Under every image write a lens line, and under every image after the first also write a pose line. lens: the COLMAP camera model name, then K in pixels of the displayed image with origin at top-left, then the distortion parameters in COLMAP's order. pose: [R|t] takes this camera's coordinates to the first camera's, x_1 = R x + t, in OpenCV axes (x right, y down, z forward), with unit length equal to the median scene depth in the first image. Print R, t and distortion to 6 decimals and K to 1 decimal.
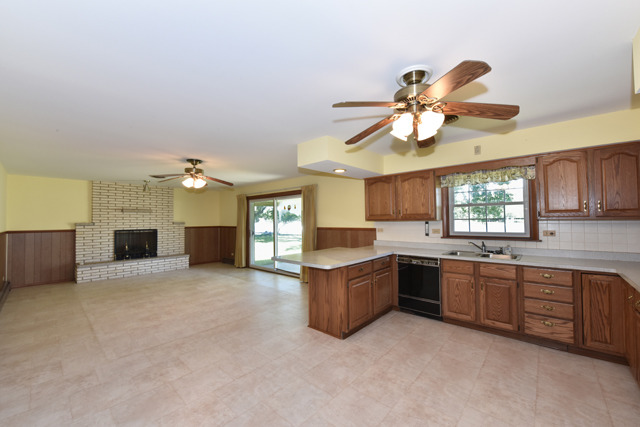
lens RADIAL K [[254.3, 0, 322.4], [0, 254.3, 213.6], [0, 0, 1]] dist [-0.000127, -0.000071]
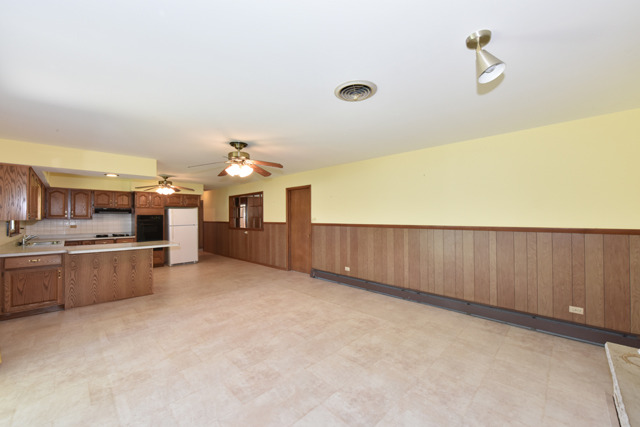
lens RADIAL K [[254.3, 0, 326.5], [0, 254.3, 213.1], [0, 0, 1]] dist [-0.000127, -0.000071]
pose [[-0.998977, 0.019771, 0.040666, -0.636405], [0.018207, 0.999094, -0.038478, 0.043249], [-0.041390, -0.037698, -0.998432, 1.407587]]
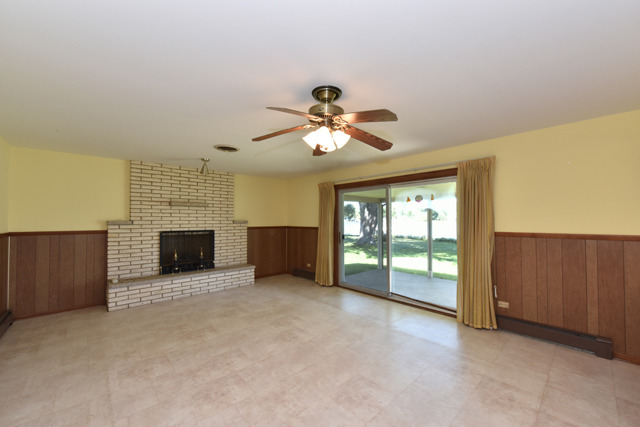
lens RADIAL K [[254.3, 0, 325.6], [0, 254.3, 213.8], [0, 0, 1]] dist [-0.000127, -0.000071]
pose [[0.996362, 0.005657, -0.085034, -0.359175], [-0.005286, 0.999976, 0.004583, 0.012835], [0.085058, -0.004117, 0.996368, 0.404034]]
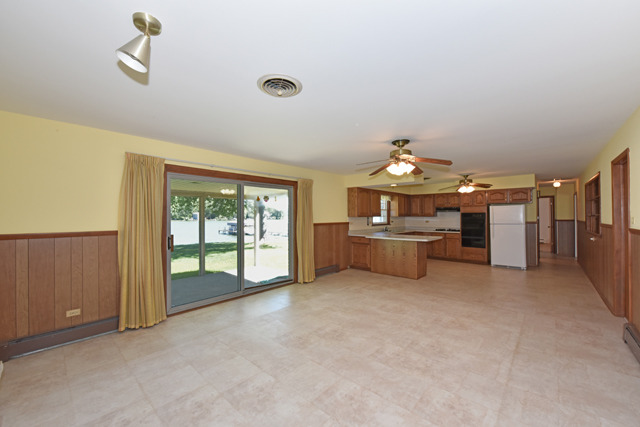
lens RADIAL K [[254.3, 0, 320.3], [0, 254.3, 215.7], [0, 0, 1]] dist [-0.000127, -0.000071]
pose [[0.000910, 0.013183, 0.999913, -1.023855], [-0.020862, 0.999696, -0.013161, 0.036541], [-0.999782, -0.020848, 0.001185, 0.972646]]
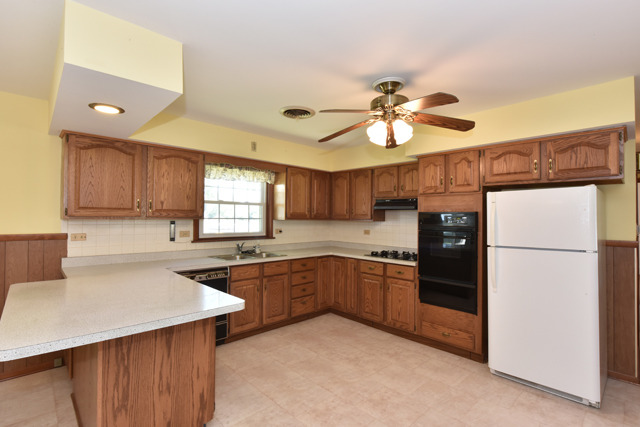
lens RADIAL K [[305.6, 0, 325.6], [0, 305.6, 212.2], [0, 0, 1]] dist [0.001558, -0.000113]
pose [[0.076035, 0.032451, 0.996577, -0.297054], [-0.034119, 0.998970, -0.029926, 0.012780], [-0.996521, -0.031727, 0.077064, 0.370703]]
